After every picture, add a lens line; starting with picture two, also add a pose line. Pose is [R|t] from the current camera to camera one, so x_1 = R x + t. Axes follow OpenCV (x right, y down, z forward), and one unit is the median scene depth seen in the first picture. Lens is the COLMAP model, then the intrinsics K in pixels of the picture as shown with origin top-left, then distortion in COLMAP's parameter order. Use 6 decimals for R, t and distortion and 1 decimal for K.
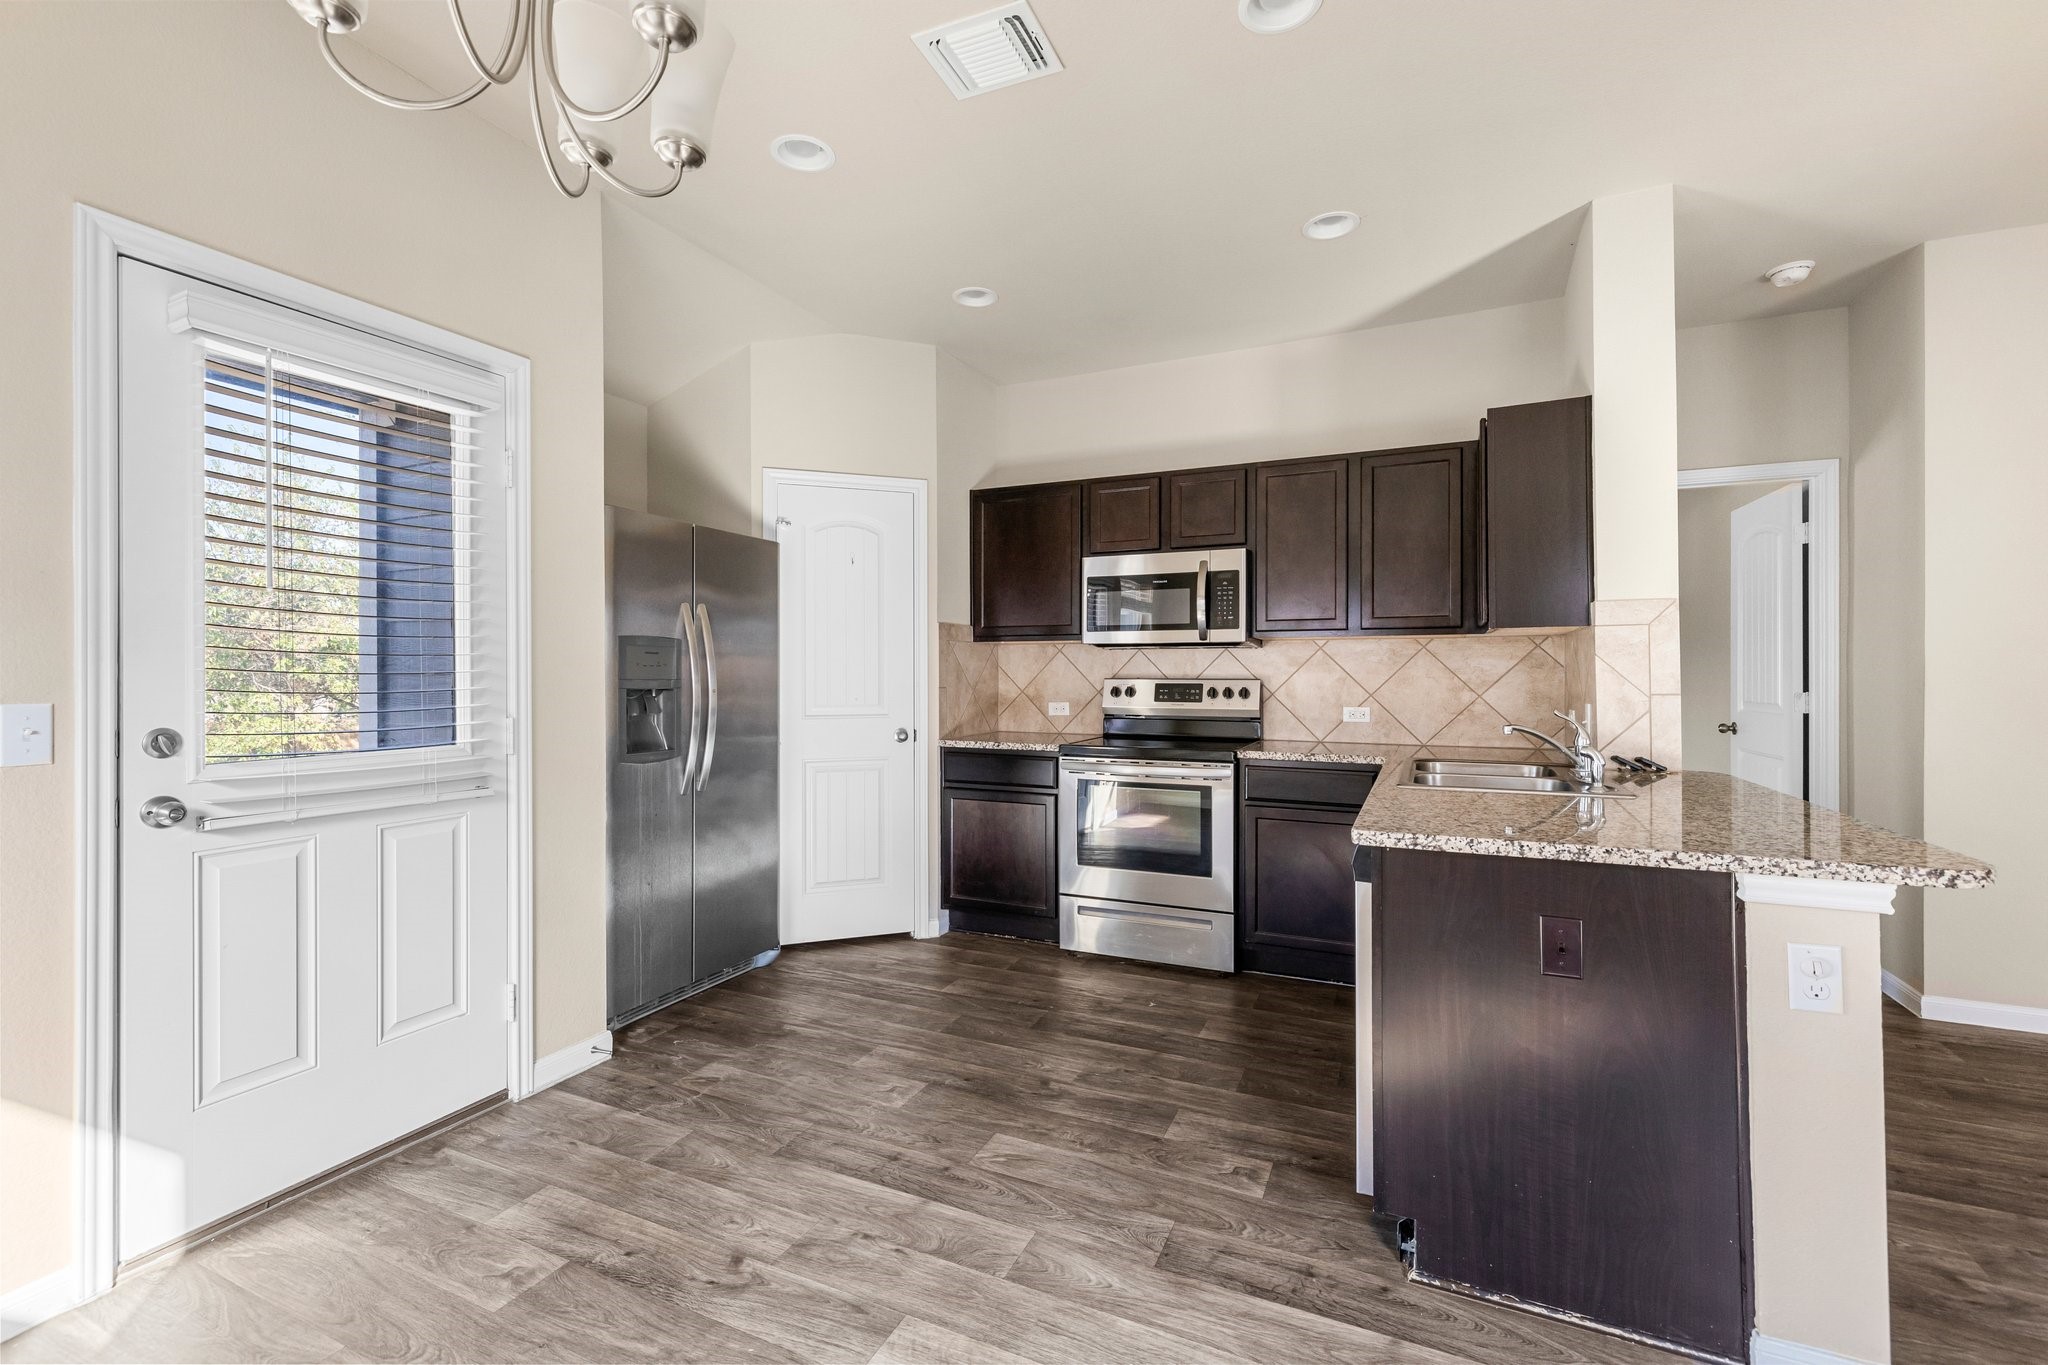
lens RADIAL K [[890.2, 0, 1007.4], [0, 890.2, 656.8], [0, 0, 1]] dist [0.008364, 0.000170]
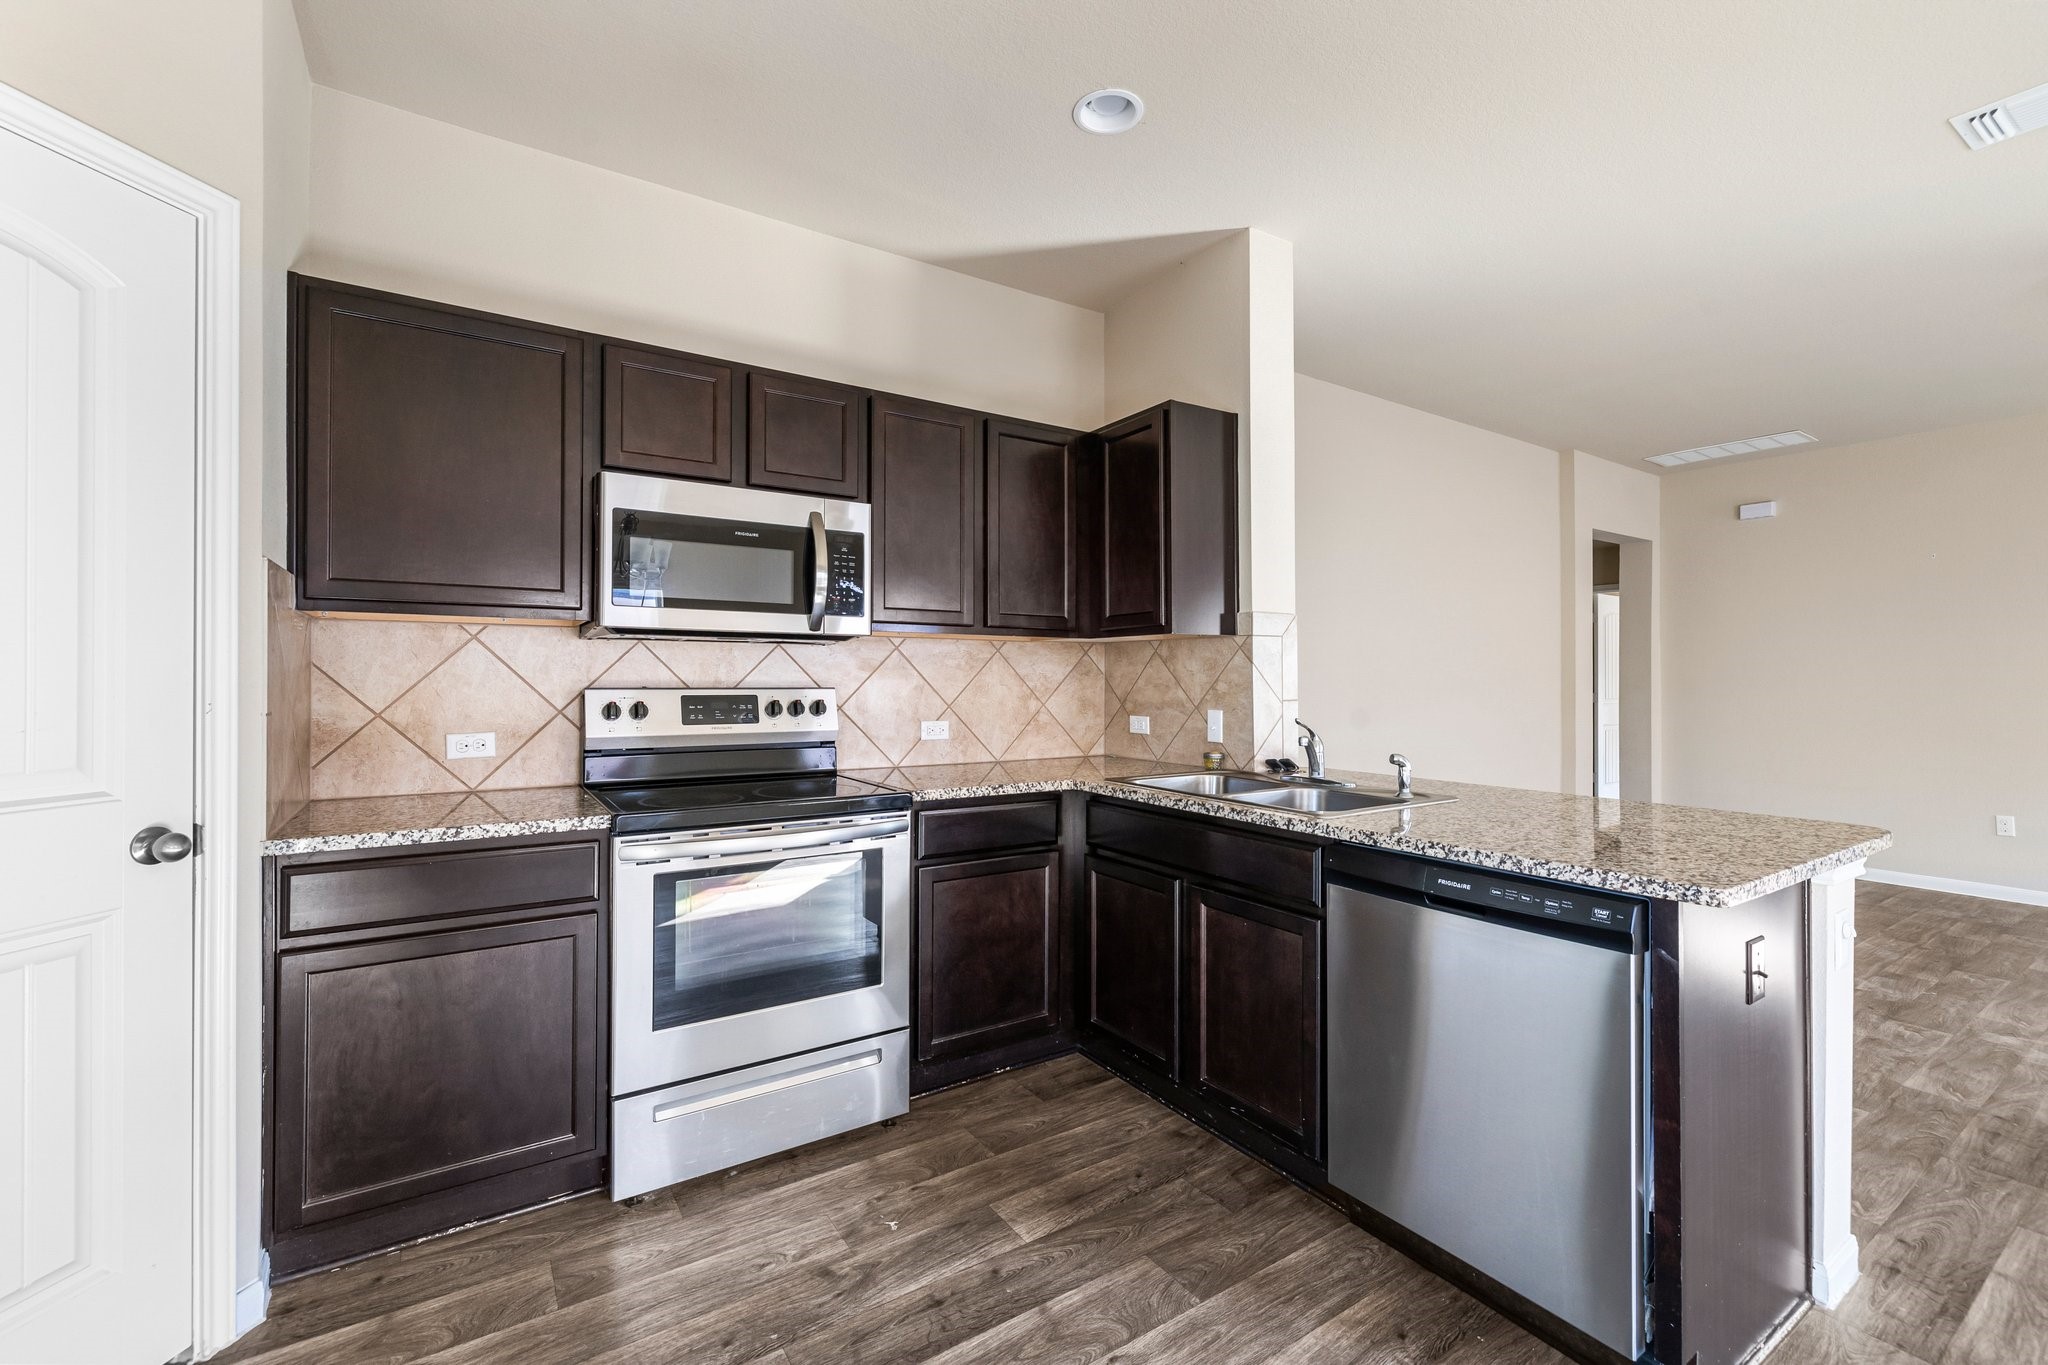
lens RADIAL K [[870.5, 0, 1020.4], [0, 870.5, 665.4], [0, 0, 1]] dist [0.000139, -0.000032]
pose [[0.517214, 0.014724, 0.855729, -0.240326], [-0.018379, 0.999813, -0.006094, 0.007995], [-0.855659, -0.012576, 0.517388, 0.488335]]
